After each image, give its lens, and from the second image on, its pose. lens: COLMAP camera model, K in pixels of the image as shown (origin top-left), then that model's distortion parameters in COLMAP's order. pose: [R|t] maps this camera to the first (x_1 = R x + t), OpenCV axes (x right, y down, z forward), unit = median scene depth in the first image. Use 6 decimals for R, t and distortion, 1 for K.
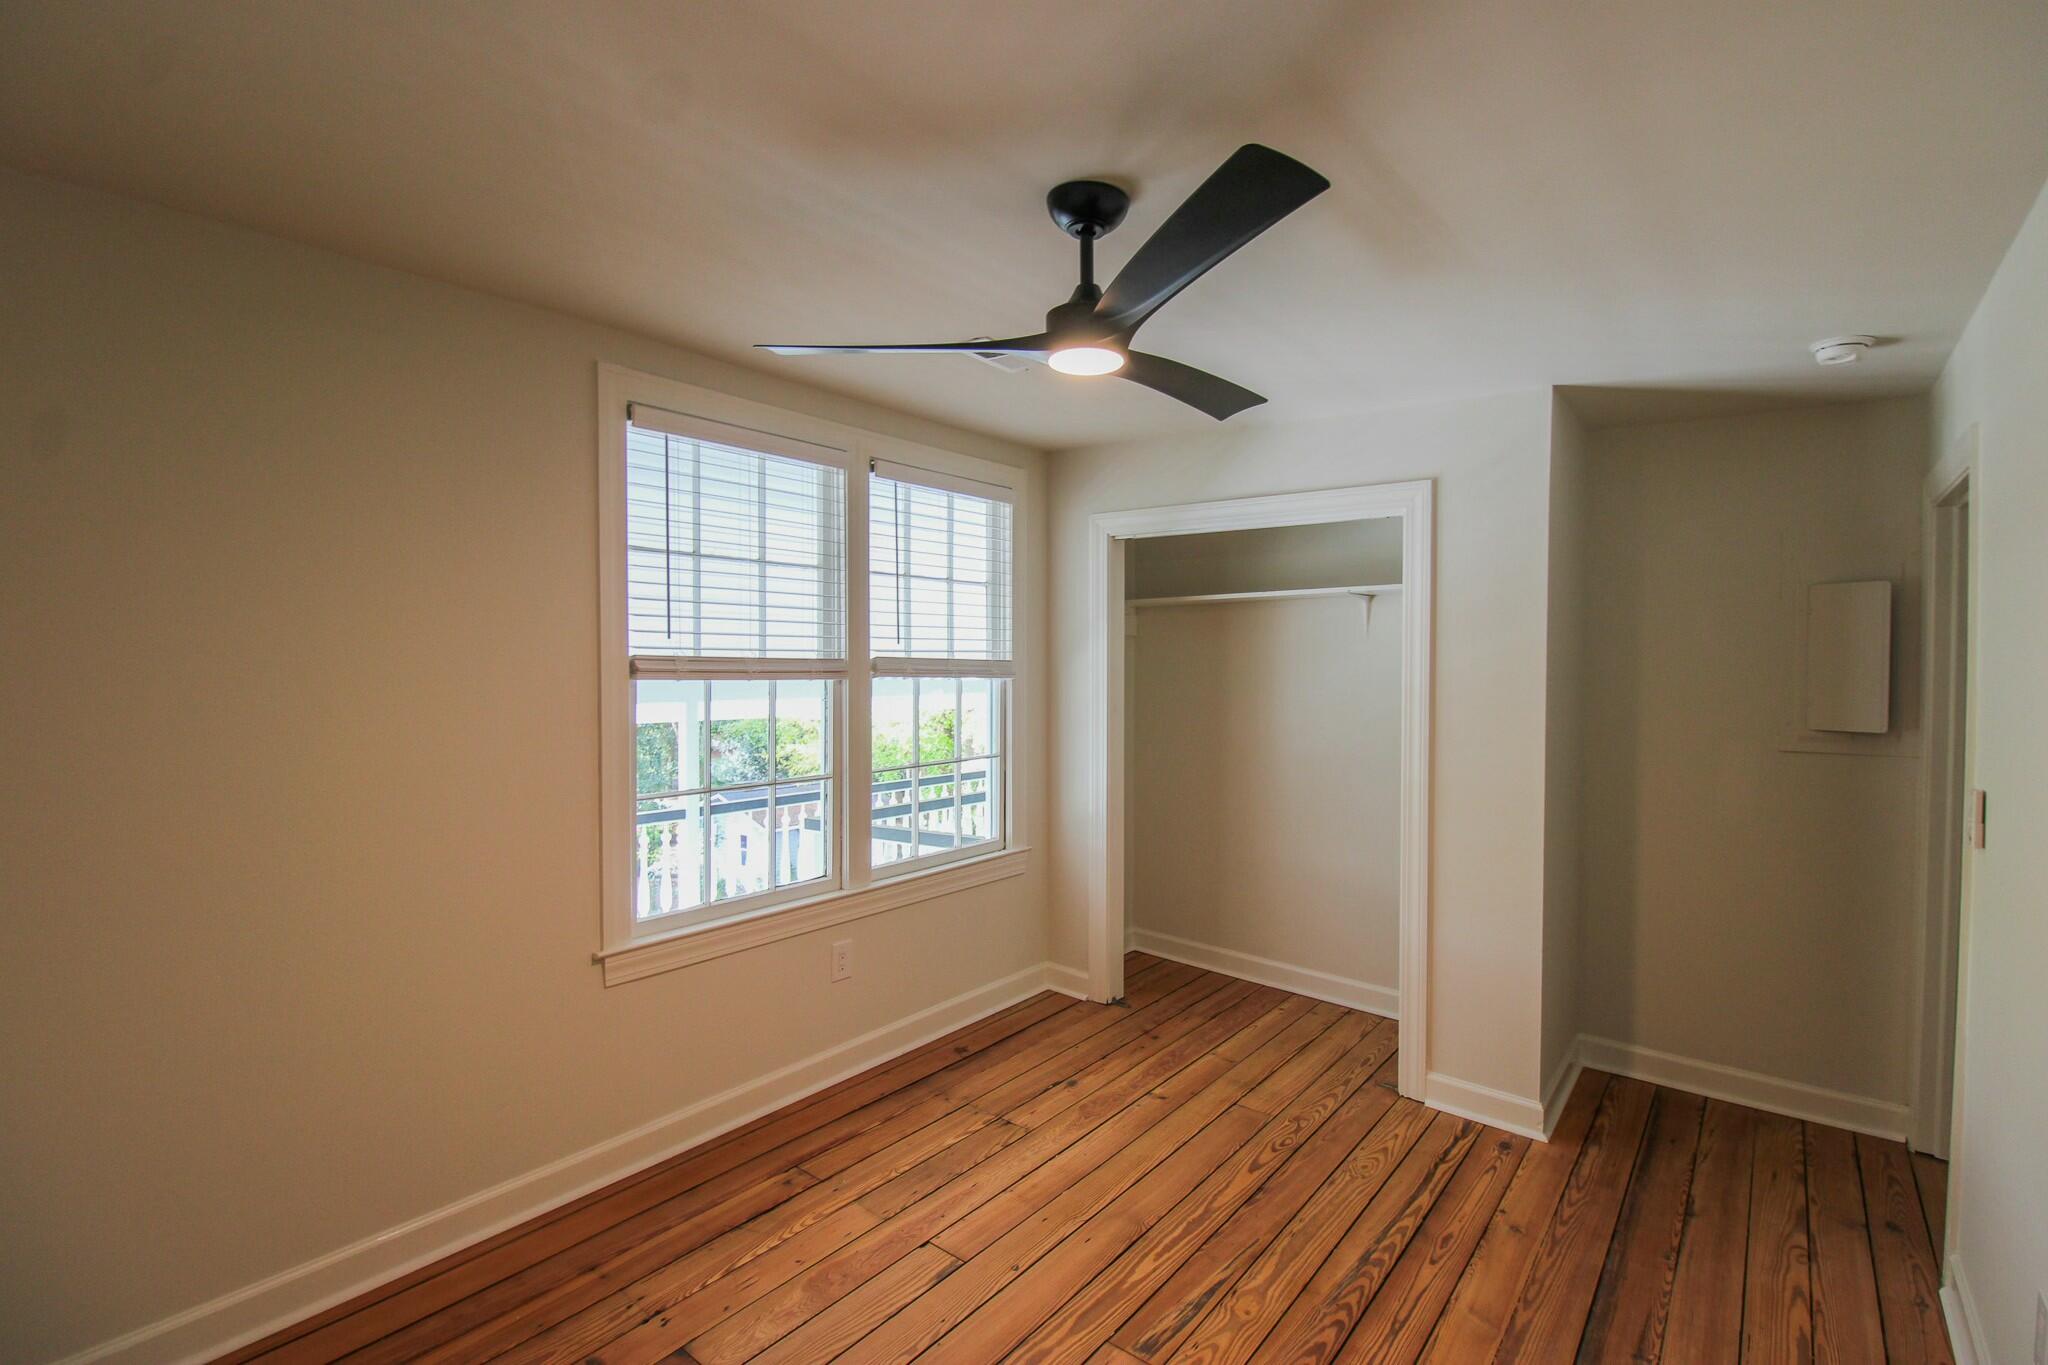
lens RADIAL K [[966.5, 0, 1037.0], [0, 966.5, 673.3], [0, 0, 1]] dist [-0.003303, -0.011131]
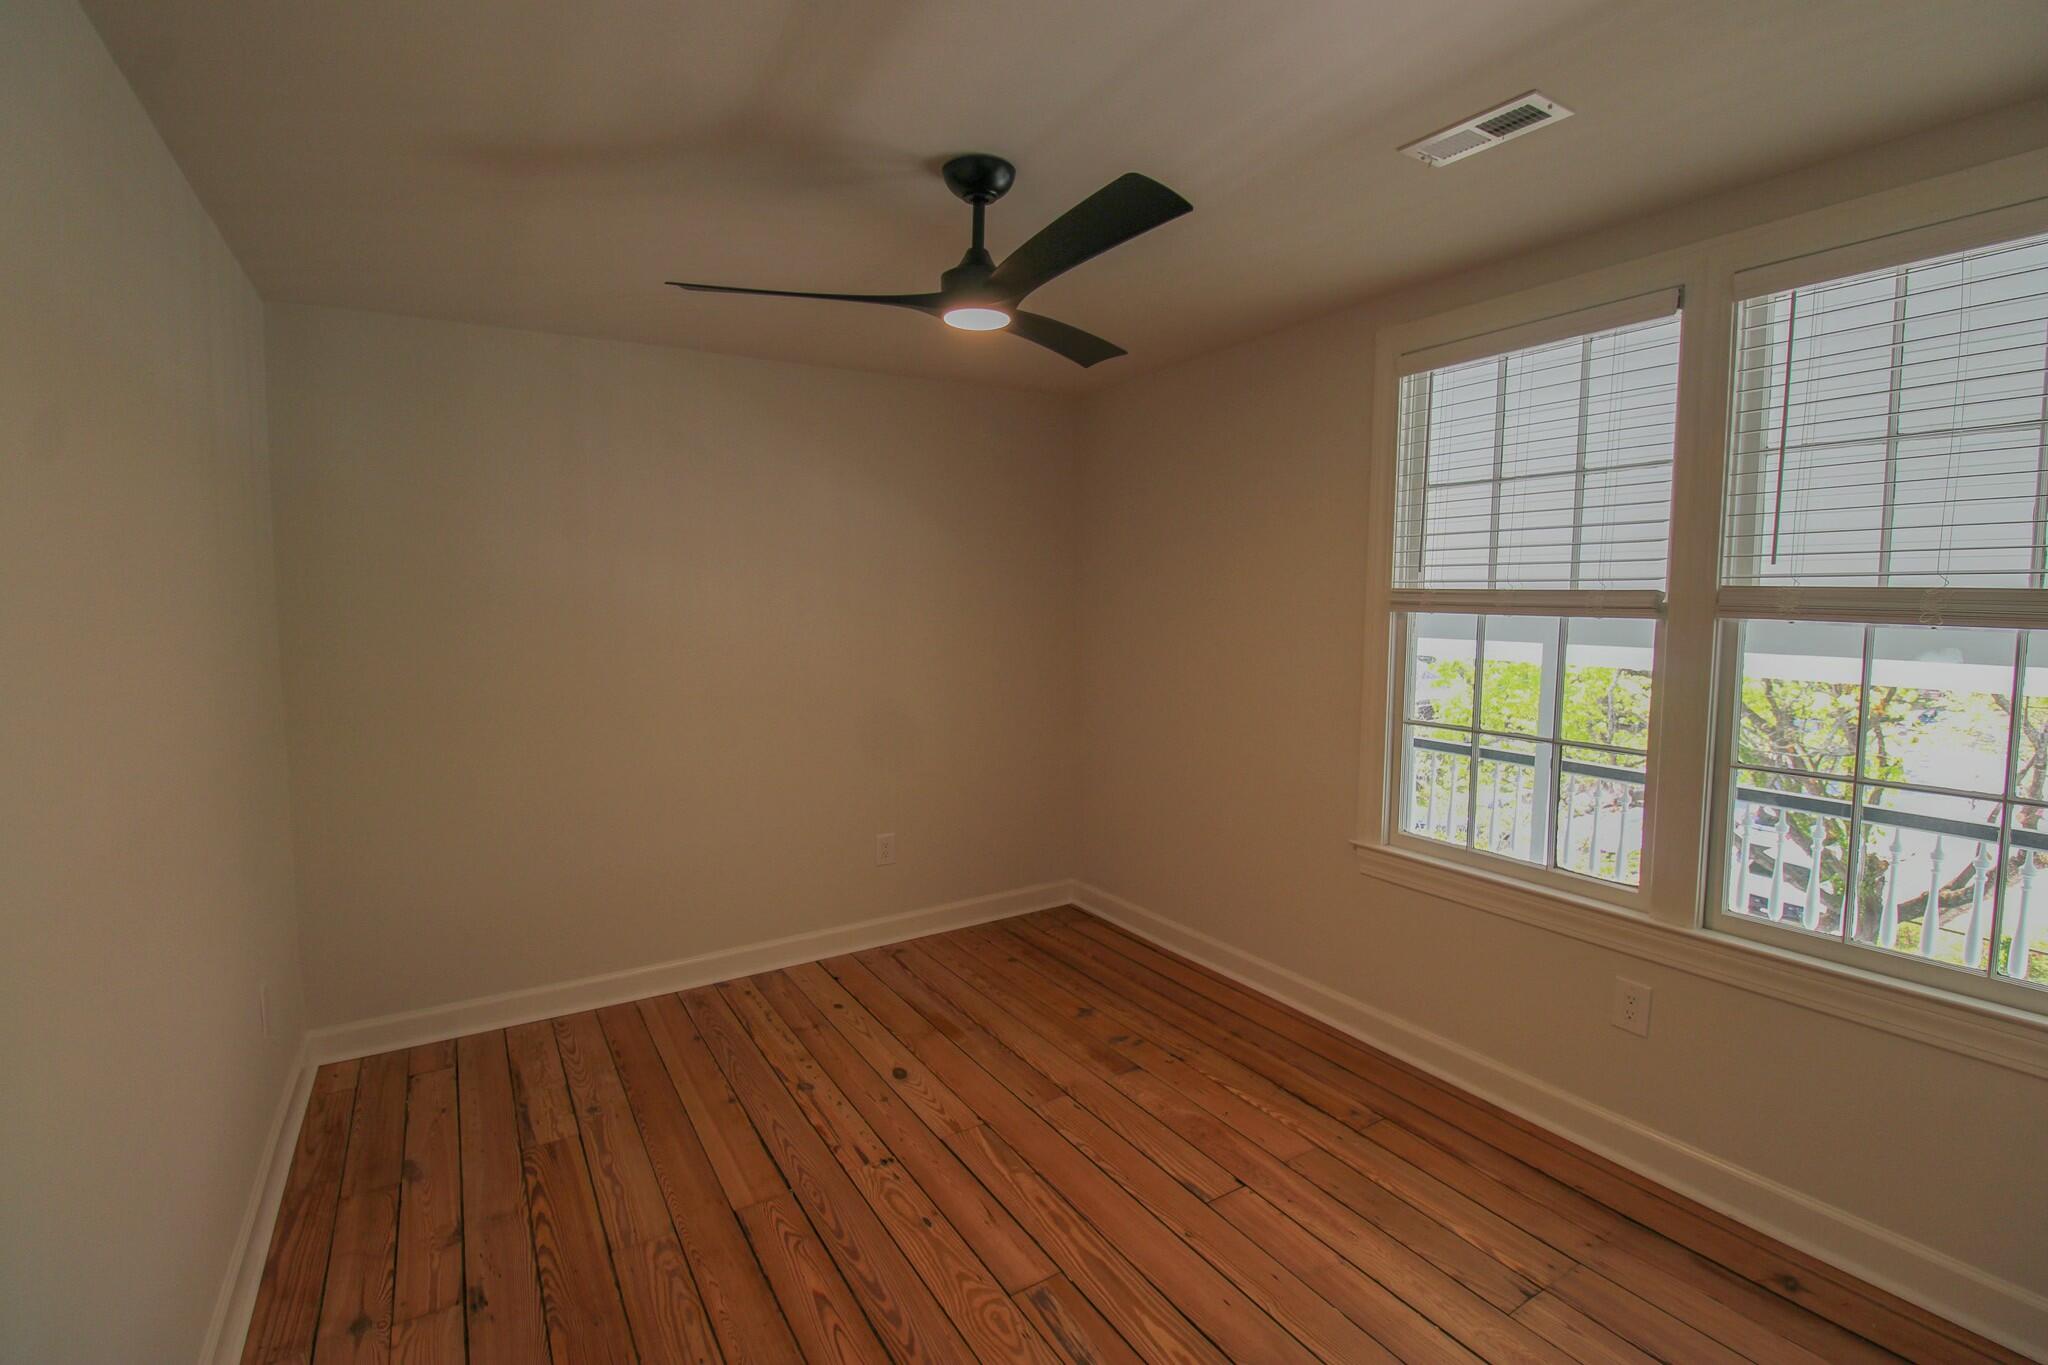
lens RADIAL K [[966.2, 0, 1031.9], [0, 966.2, 668.9], [0, 0, 1]] dist [0.002824, -0.000371]
pose [[-0.351551, 0.072068, -0.933391, 0.707392], [-0.012222, 0.996594, 0.081551, -0.011627], [0.936089, 0.040078, -0.349473, 0.936173]]
